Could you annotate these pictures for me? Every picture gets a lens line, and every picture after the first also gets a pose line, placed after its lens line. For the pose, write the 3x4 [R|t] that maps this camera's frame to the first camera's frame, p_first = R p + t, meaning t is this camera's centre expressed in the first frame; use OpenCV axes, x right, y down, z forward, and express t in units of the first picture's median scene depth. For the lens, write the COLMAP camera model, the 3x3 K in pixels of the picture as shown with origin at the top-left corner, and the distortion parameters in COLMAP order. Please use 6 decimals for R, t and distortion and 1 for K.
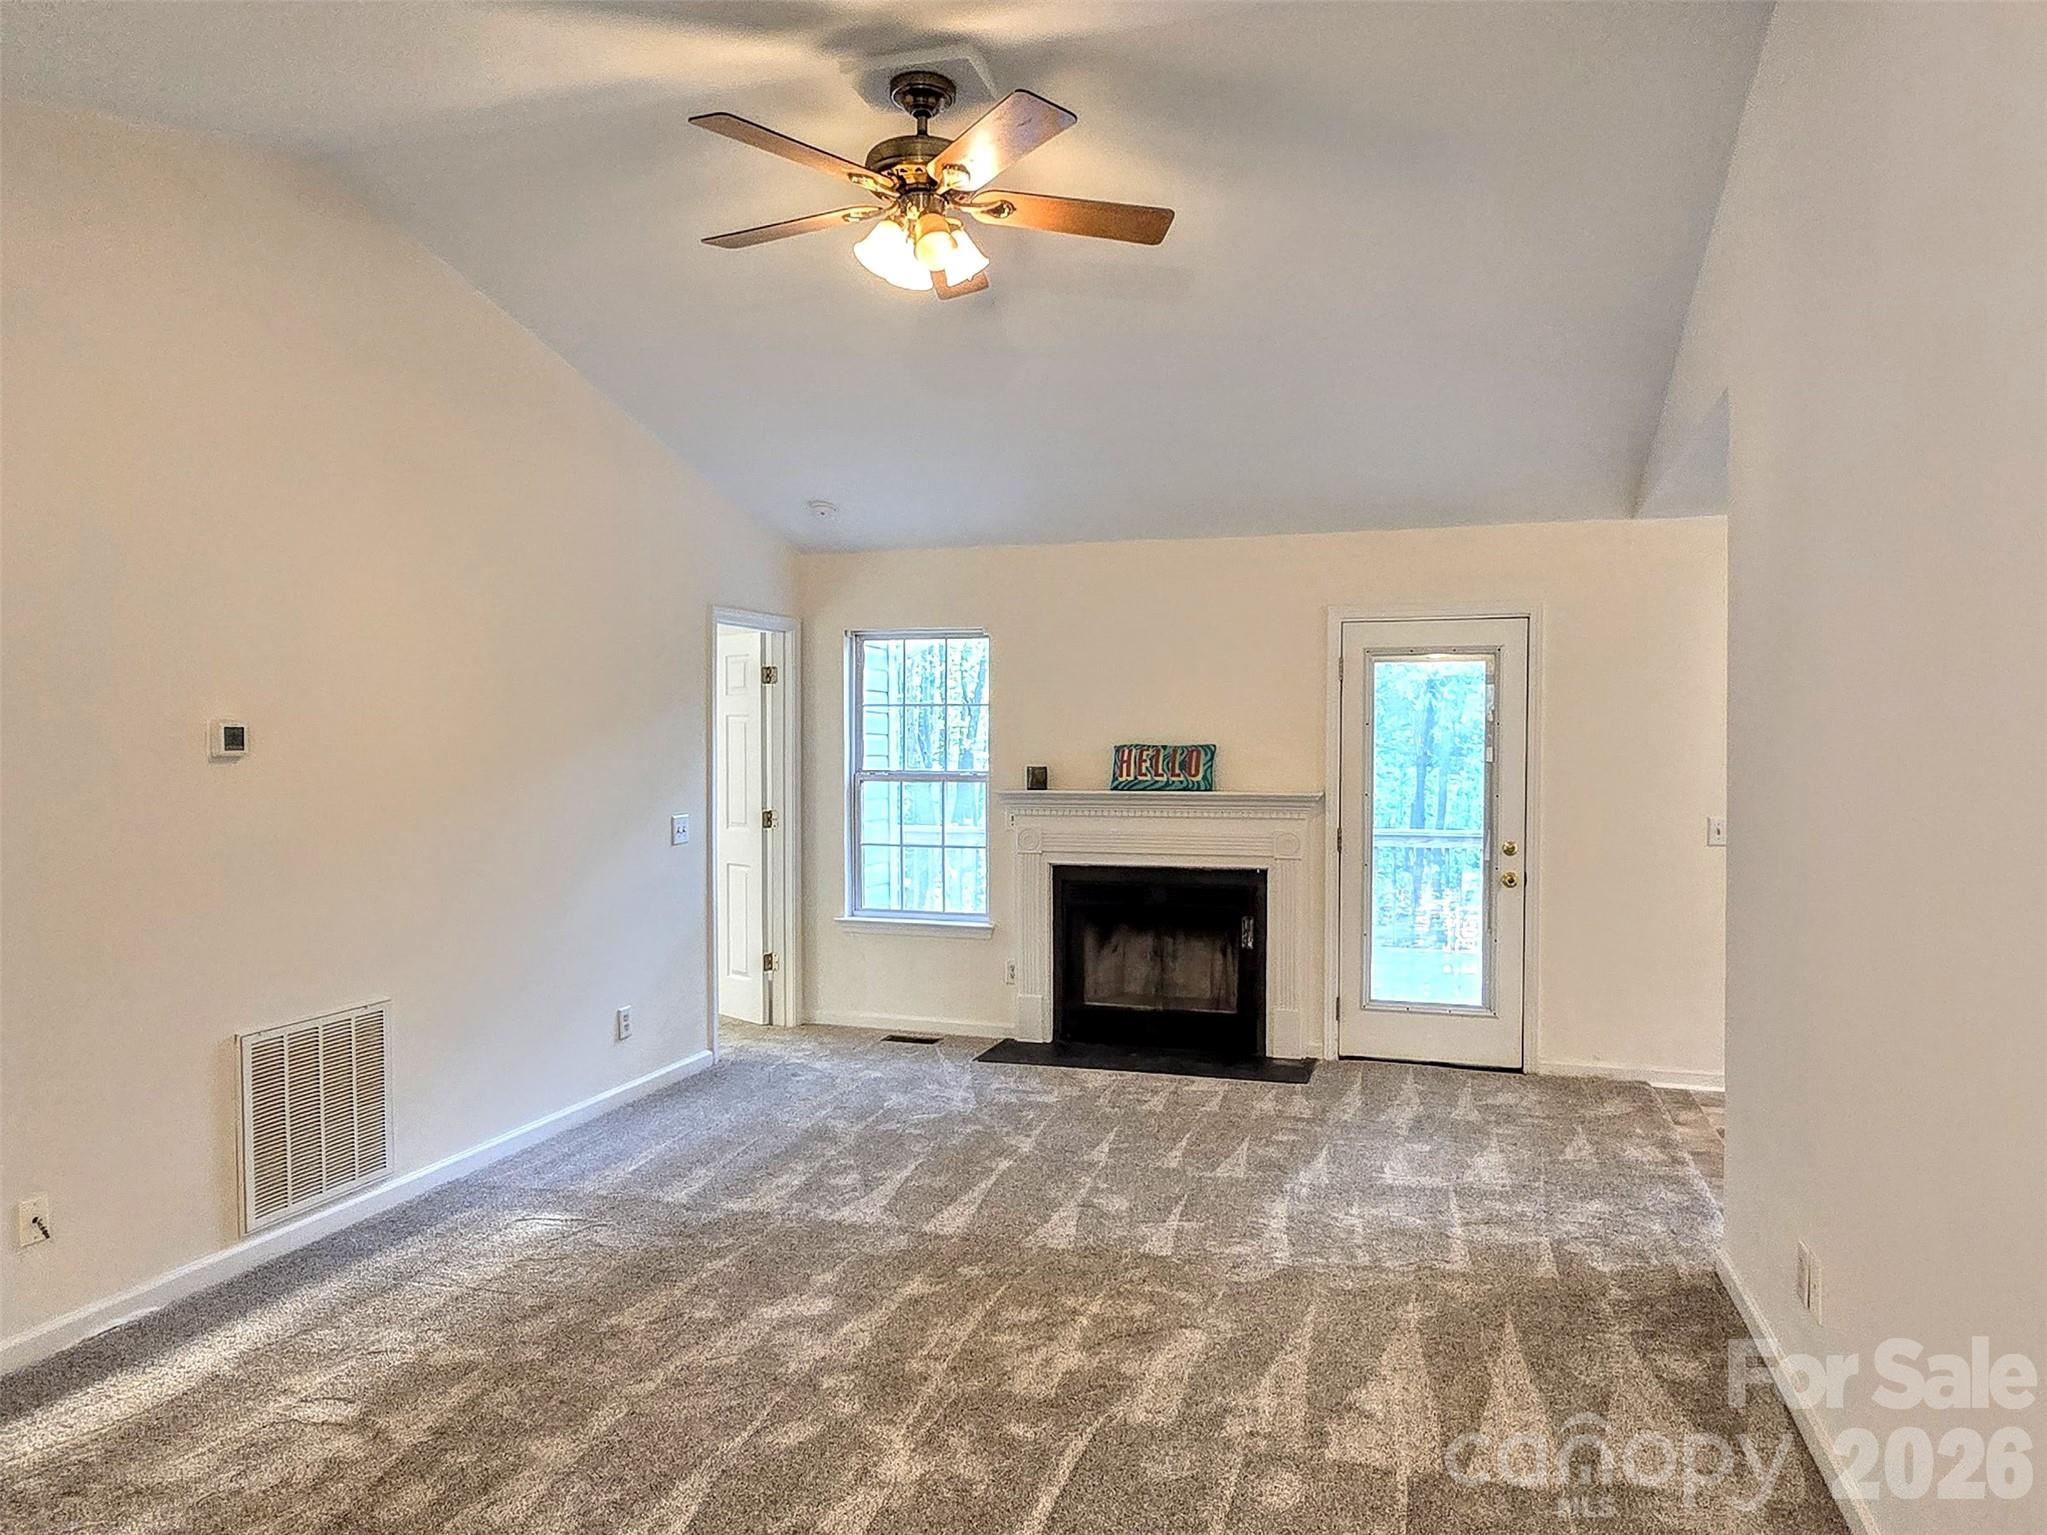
lens RADIAL K [[835.5, 0, 1030.5], [0, 835.5, 786.5], [0, 0, 1]] dist [-0.016243, 0.003142]
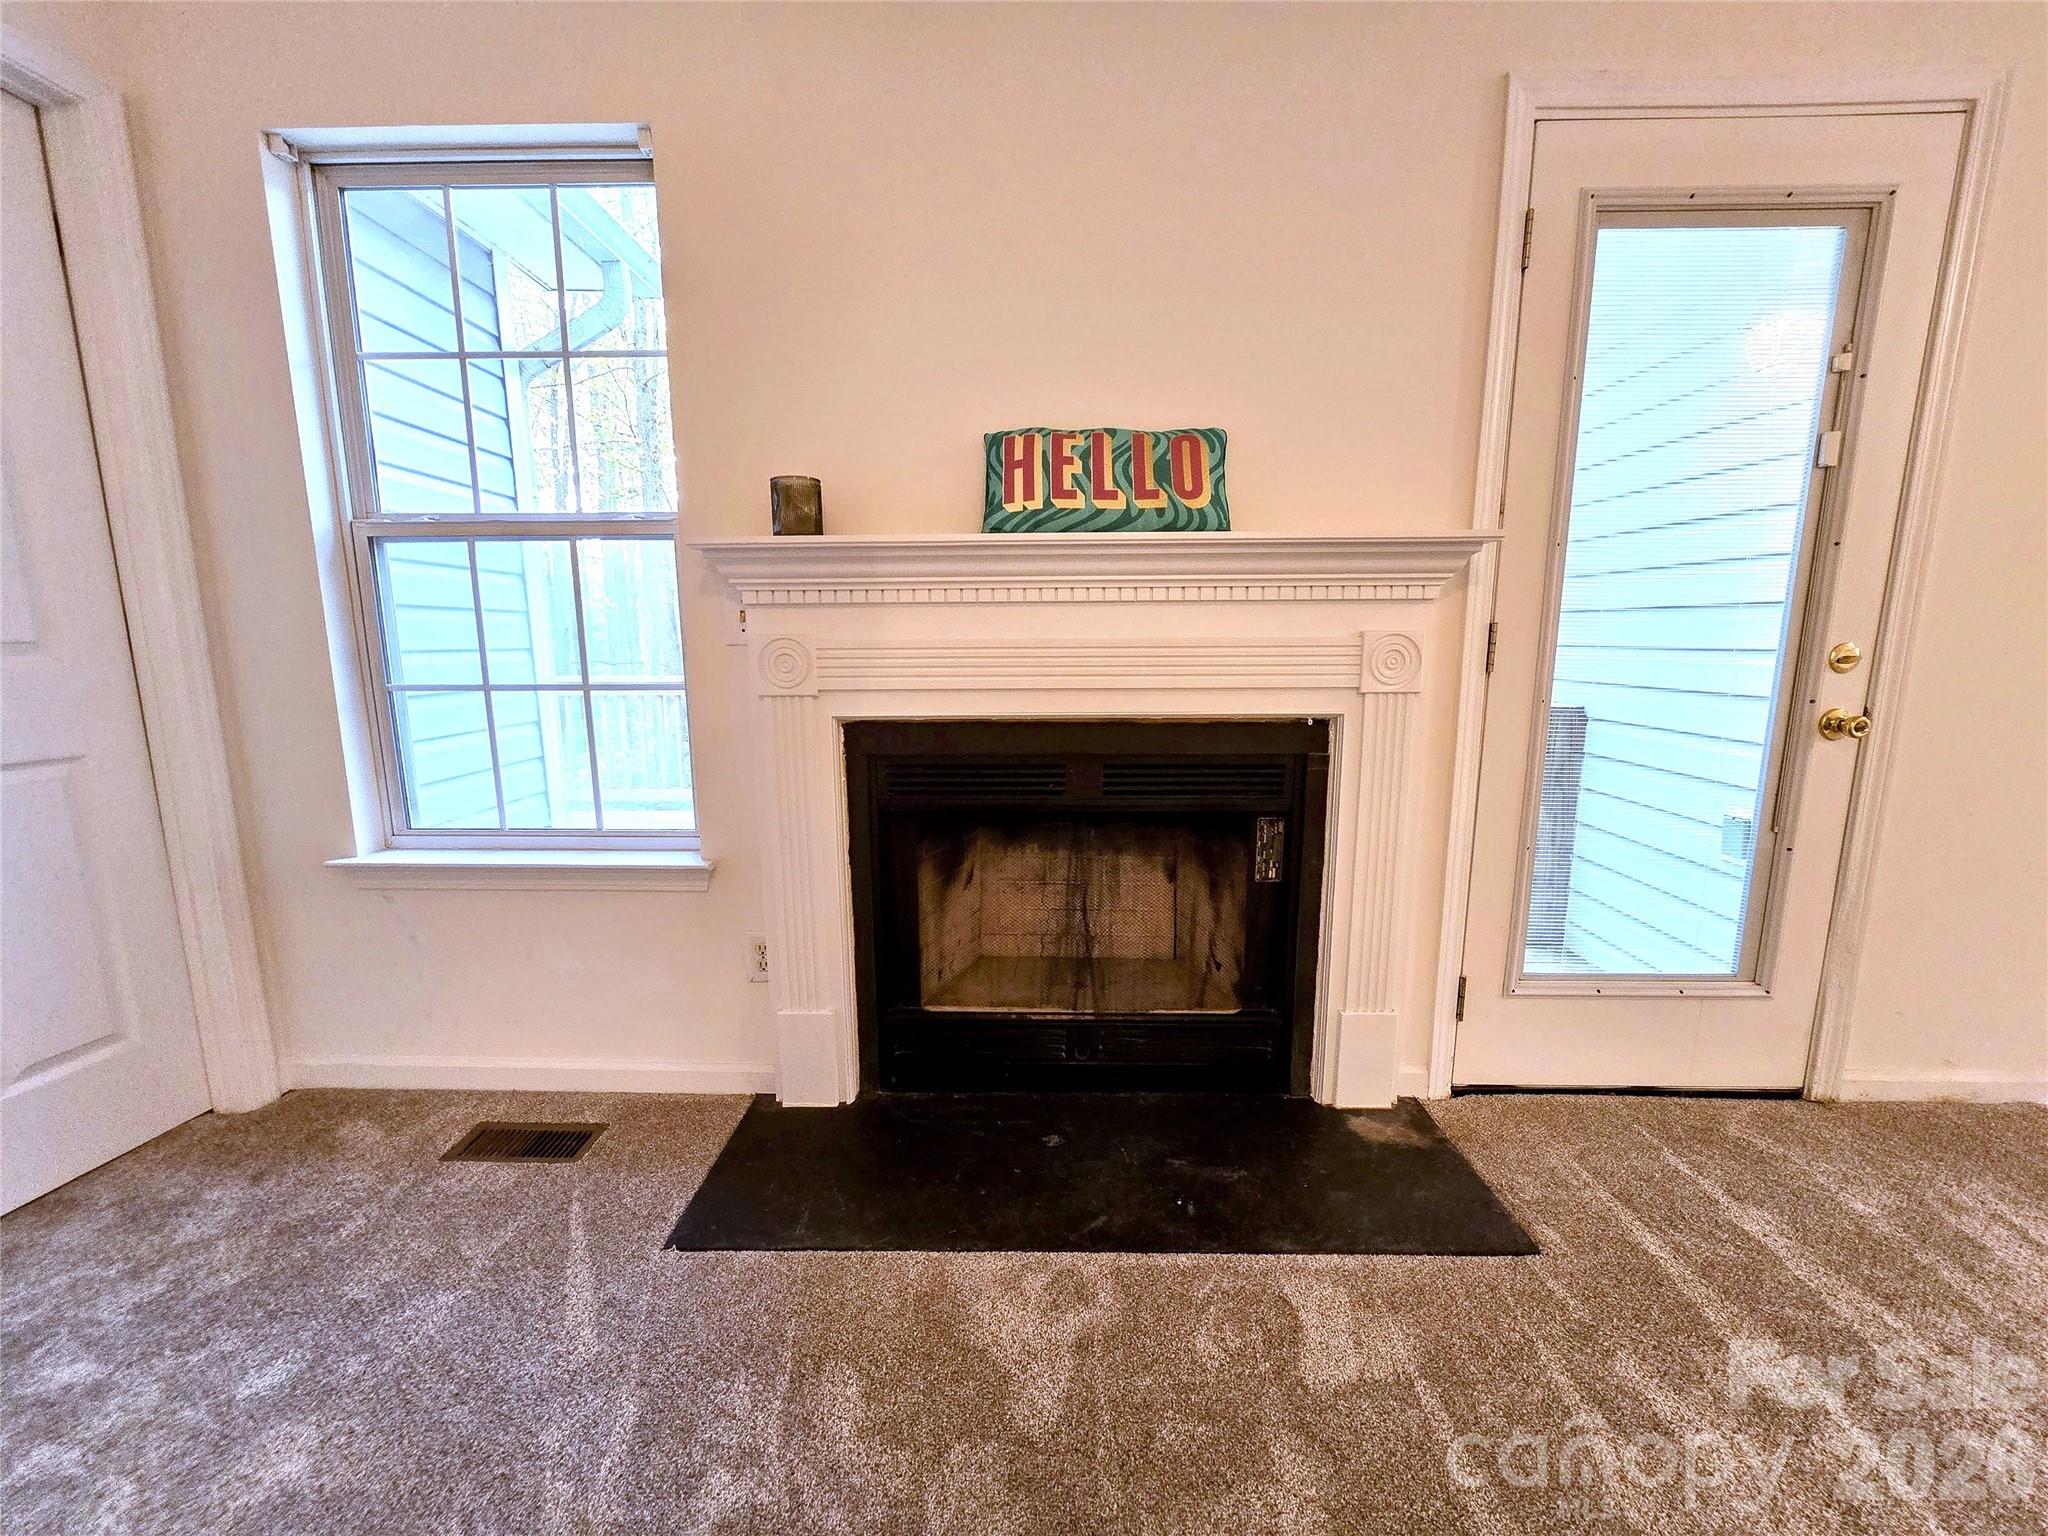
lens RADIAL K [[835.9, 0, 1031.0], [0, 835.9, 787.0], [0, 0, 1]] dist [-0.016243, 0.003142]
pose [[0.959369, -0.048005, 0.278042, -0.002640], [-0.000282, 0.985257, 0.171080, 0.057429], [-0.282156, -0.164207, 0.945211, 0.591752]]
